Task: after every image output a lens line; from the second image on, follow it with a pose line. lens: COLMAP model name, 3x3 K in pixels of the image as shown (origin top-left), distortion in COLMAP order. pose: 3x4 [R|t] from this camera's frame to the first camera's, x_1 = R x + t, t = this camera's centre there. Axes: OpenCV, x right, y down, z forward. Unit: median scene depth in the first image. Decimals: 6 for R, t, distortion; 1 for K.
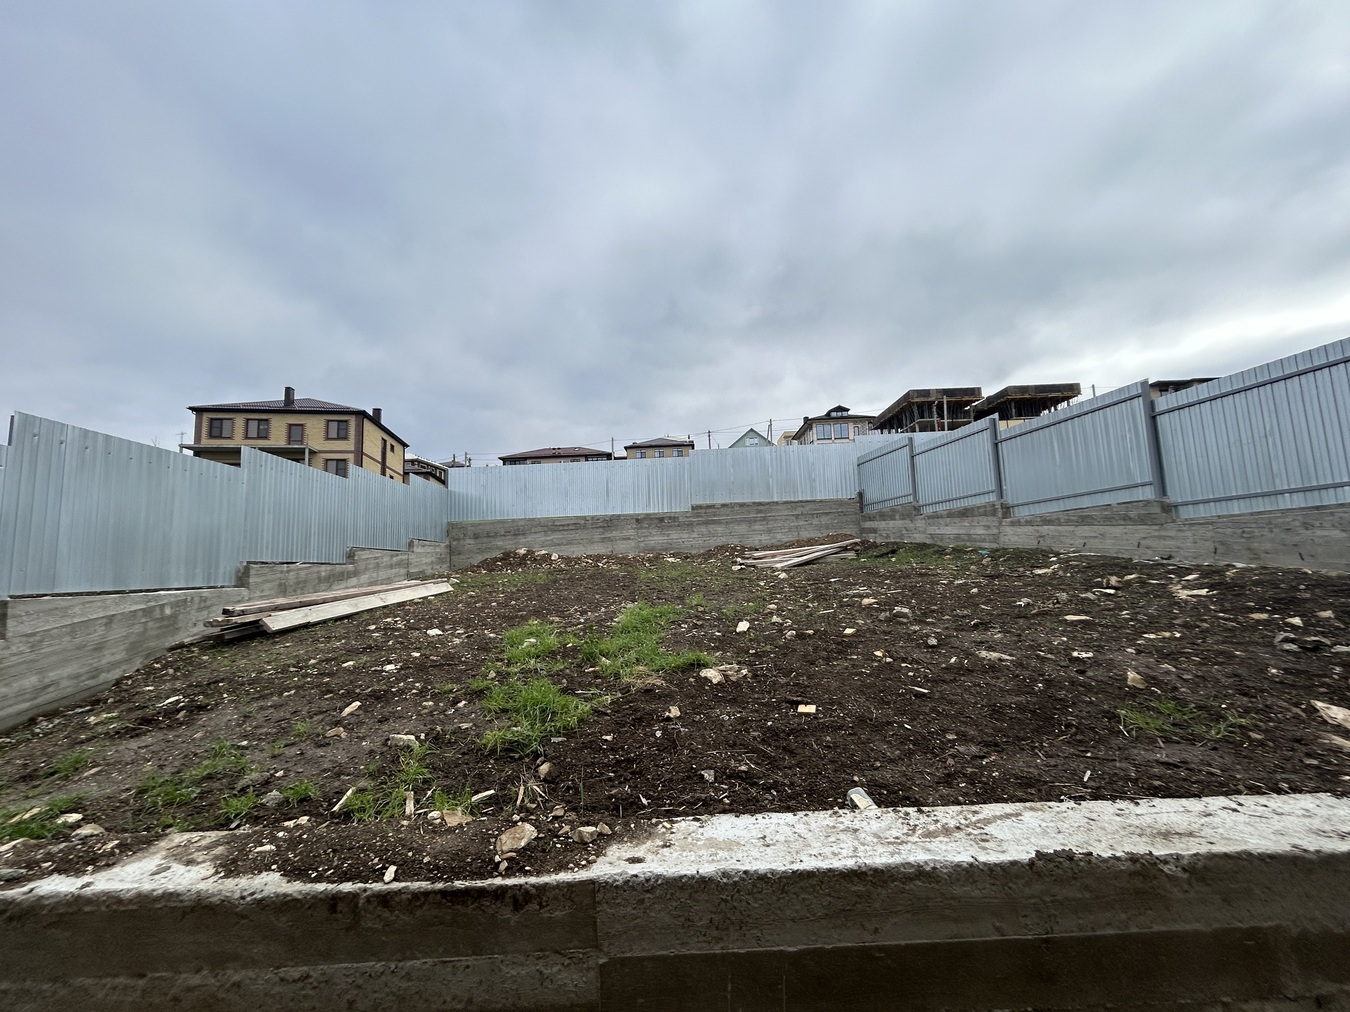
lens RADIAL K [[546.7, 0, 675.0], [0, 546.7, 506.0], [0, 0, 1]] dist [-0.004000, -0.000250]
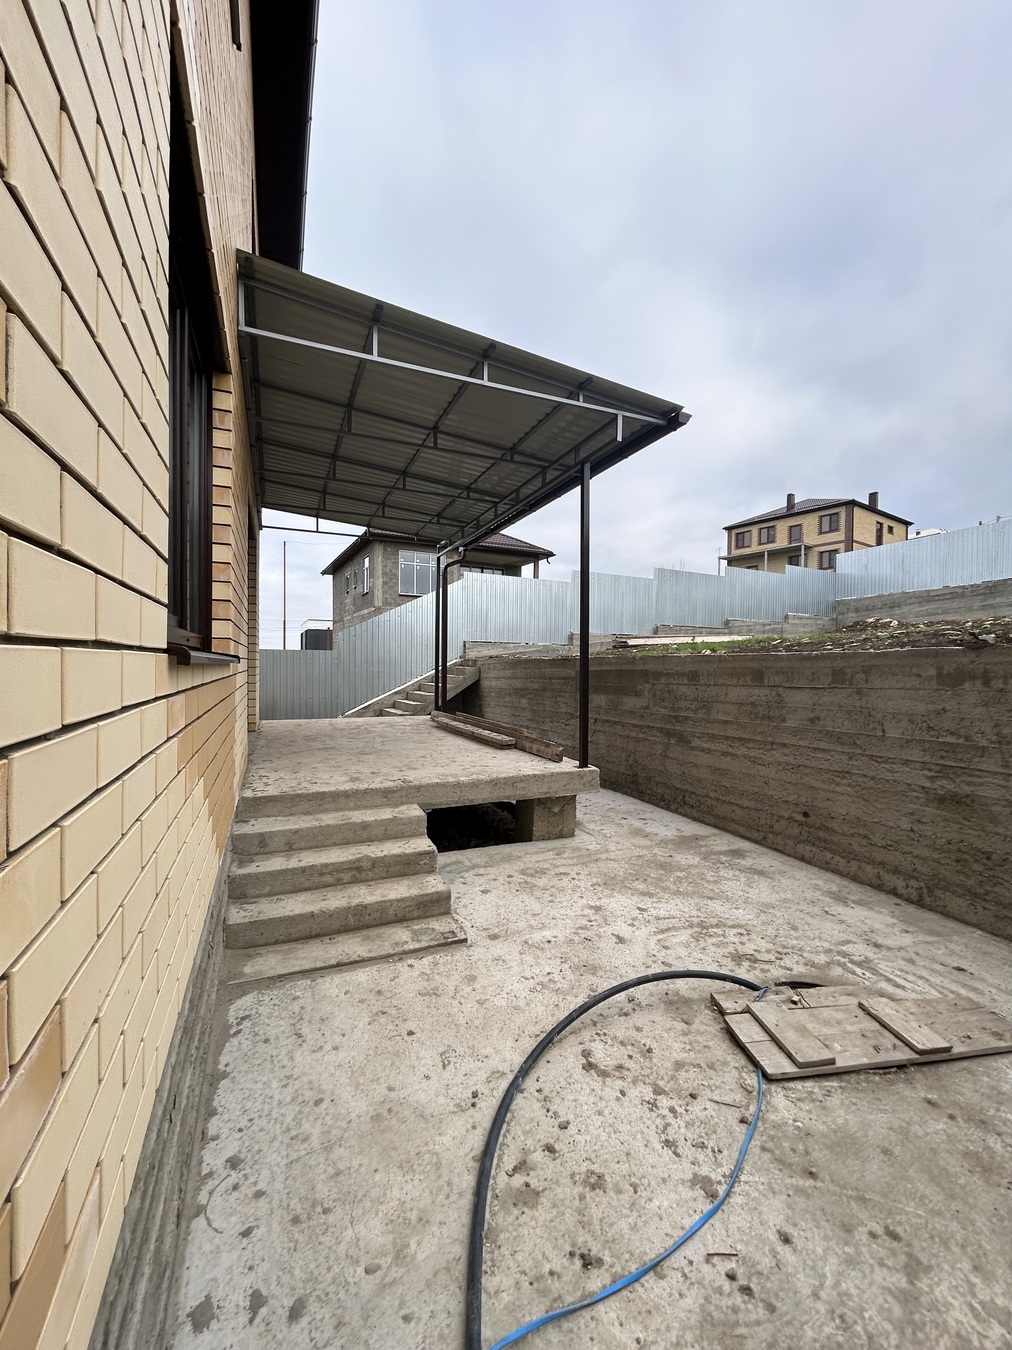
lens RADIAL K [[546.7, 0, 506.0], [0, 546.7, 675.0], [0, 0, 1]] dist [-0.004000, -0.000250]
pose [[0.403887, 0.057162, -0.913021, 0.133768], [0.075956, 0.992504, 0.095739, 0.007900], [0.911650, -0.108017, 0.396518, -0.053766]]
